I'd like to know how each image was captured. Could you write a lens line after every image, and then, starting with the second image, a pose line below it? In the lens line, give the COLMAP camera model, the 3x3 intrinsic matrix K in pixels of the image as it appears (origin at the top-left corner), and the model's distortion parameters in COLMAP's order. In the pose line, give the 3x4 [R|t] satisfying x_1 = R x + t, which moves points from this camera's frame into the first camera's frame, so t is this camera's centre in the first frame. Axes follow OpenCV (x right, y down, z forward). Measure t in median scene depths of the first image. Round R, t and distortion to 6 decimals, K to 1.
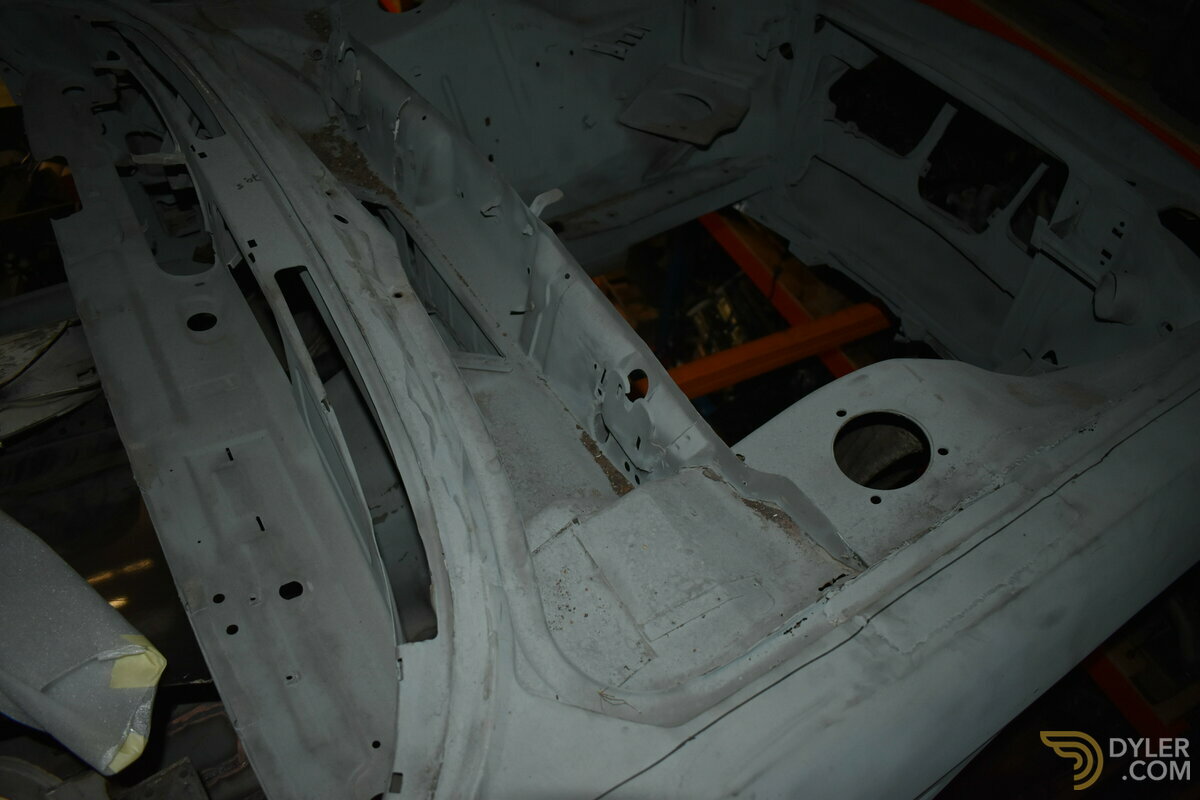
lens RADIAL K [[937.0, 0, 600.0], [0, 937.0, 400.0], [0, 0, 1]] dist [-0.088272, 0.001677]
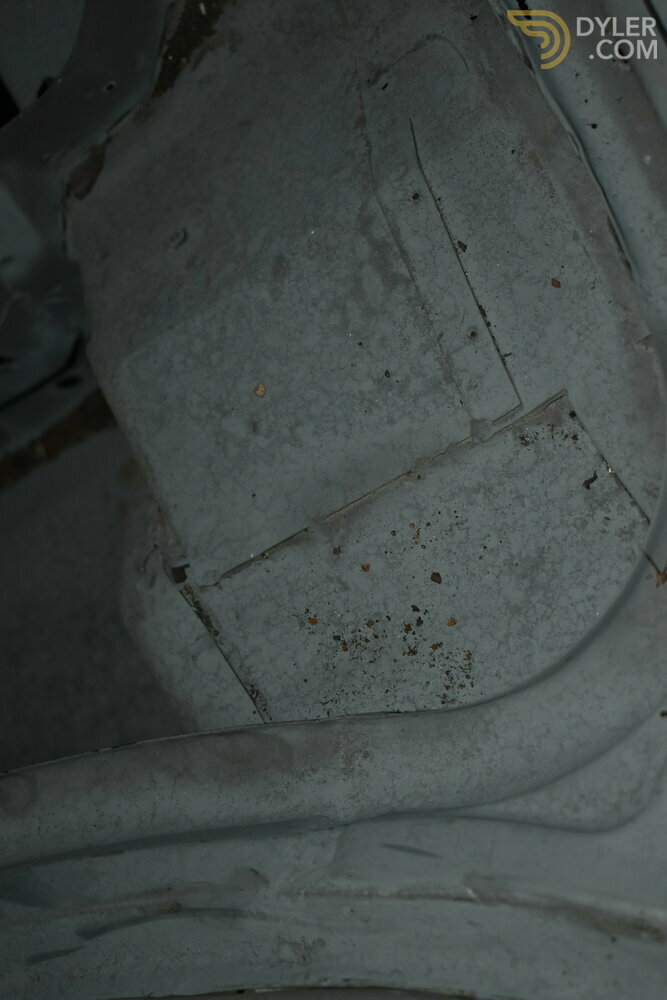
lens RADIAL K [[1789.4, 0, 333.5], [0, 1789.4, 500.0], [0, 0, 1]] dist [0.006086, 0.033417]
pose [[0.060516, -0.994230, -0.088570, 0.071495], [0.983789, 0.044402, 0.173746, 0.070130], [-0.168811, -0.097649, 0.980799, 0.329005]]
